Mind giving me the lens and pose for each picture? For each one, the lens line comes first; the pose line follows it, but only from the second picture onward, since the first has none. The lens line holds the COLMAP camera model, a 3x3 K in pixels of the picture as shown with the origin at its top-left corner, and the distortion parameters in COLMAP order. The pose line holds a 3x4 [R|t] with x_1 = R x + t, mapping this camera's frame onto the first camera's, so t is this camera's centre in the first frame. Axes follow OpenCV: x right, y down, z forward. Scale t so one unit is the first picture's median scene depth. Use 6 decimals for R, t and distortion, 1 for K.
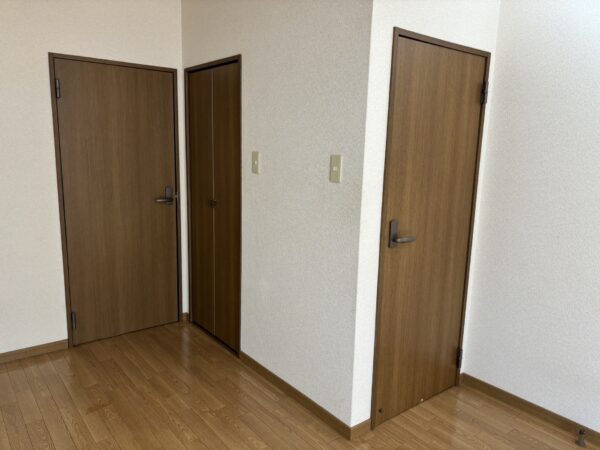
lens RADIAL K [[449.3, 0, 300.0], [0, 449.3, 225.0], [0, 0, 1]] dist [0.034283, -0.035816]
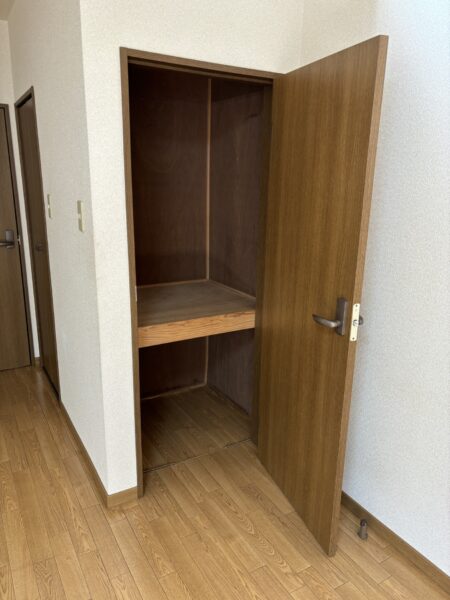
lens RADIAL K [[449.3, 0, 225.0], [0, 449.3, 300.0], [0, 0, 1]] dist [0.034283, -0.035816]
pose [[0.990117, 0.028148, -0.137390, 0.389807], [-0.015837, 0.995826, 0.089888, -0.037270], [0.139346, -0.086824, 0.986430, 0.117097]]
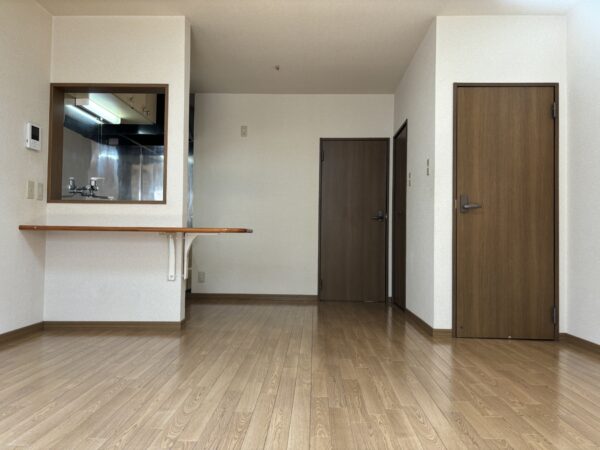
lens RADIAL K [[449.3, 0, 300.0], [0, 449.3, 225.0], [0, 0, 1]] dist [0.034283, -0.035816]
pose [[0.760941, -0.034751, -0.647890, 0.643597], [-0.110112, 0.977163, -0.181738, 0.359277], [0.639409, 0.209632, 0.739737, -0.419465]]
